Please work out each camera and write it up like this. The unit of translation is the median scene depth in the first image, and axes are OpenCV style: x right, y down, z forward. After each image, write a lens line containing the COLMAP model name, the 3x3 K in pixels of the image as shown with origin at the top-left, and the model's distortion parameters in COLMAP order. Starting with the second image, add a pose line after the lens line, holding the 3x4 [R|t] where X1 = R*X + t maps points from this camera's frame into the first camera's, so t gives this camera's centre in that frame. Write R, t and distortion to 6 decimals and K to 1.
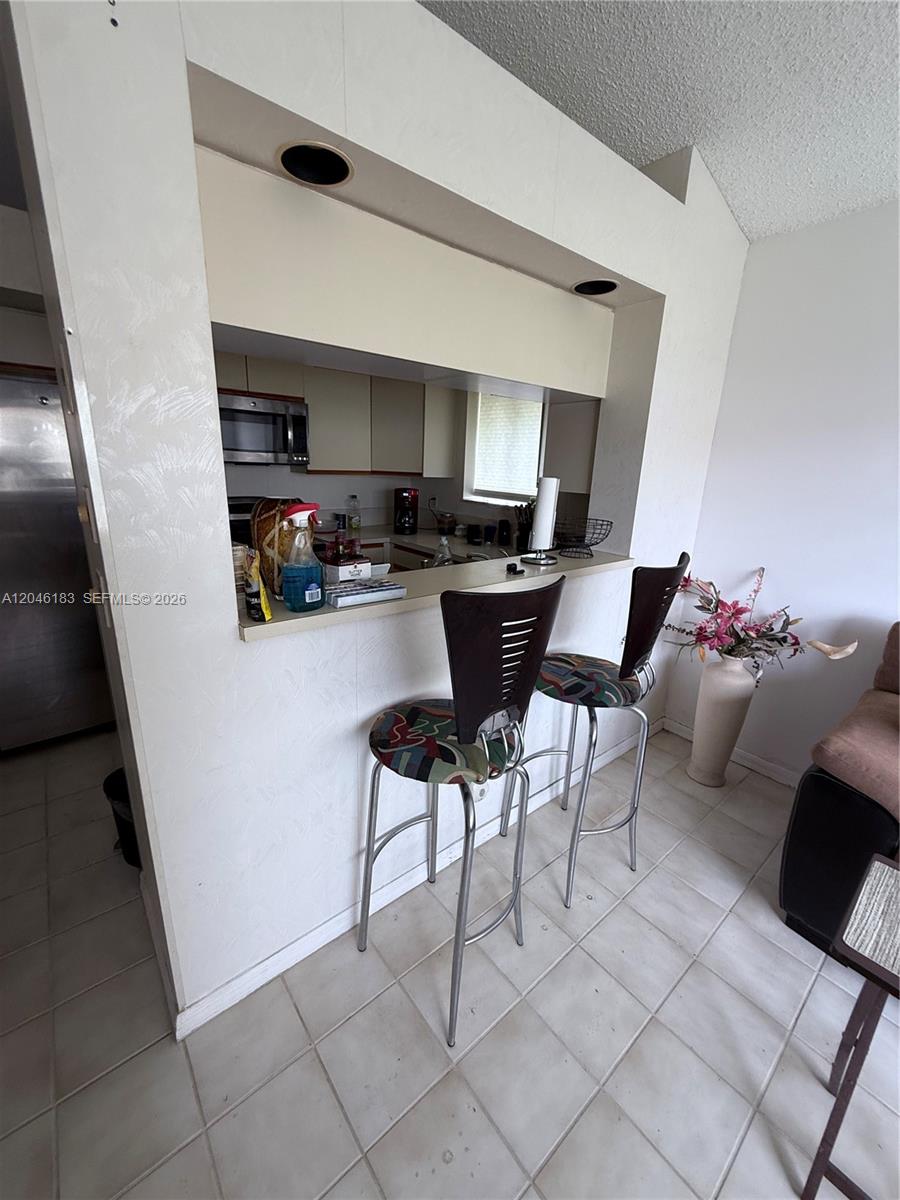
lens RADIAL K [[478.7, 0, 450.9], [0, 478.7, 599.3], [0, 0, 1]] dist [0.003744, 0.000078]
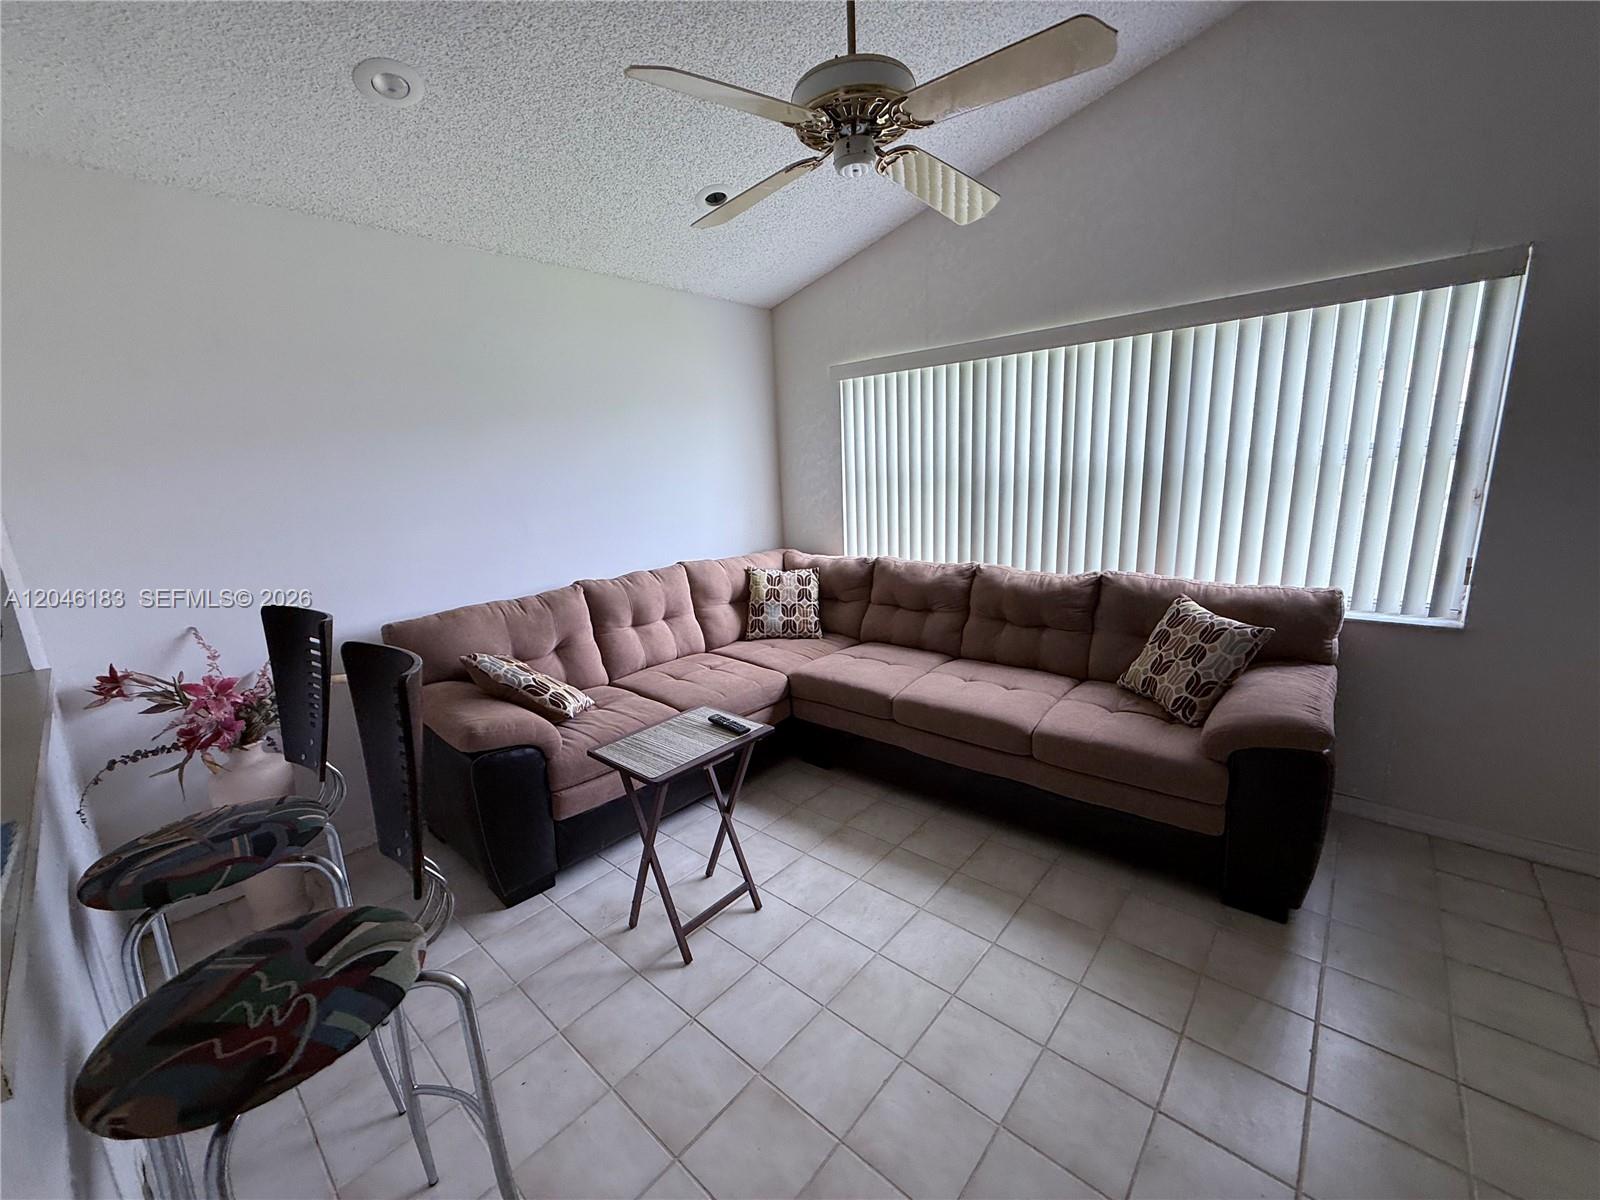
lens RADIAL K [[638.3, 0, 802.4], [0, 638.3, 597.2], [0, 0, 1]] dist [0.003744, 0.000078]
pose [[-0.164890, -0.225237, 0.960250, -0.720993], [0.304335, 0.914452, 0.266753, -0.146151], [-0.938185, 0.336223, -0.082236, 0.345883]]
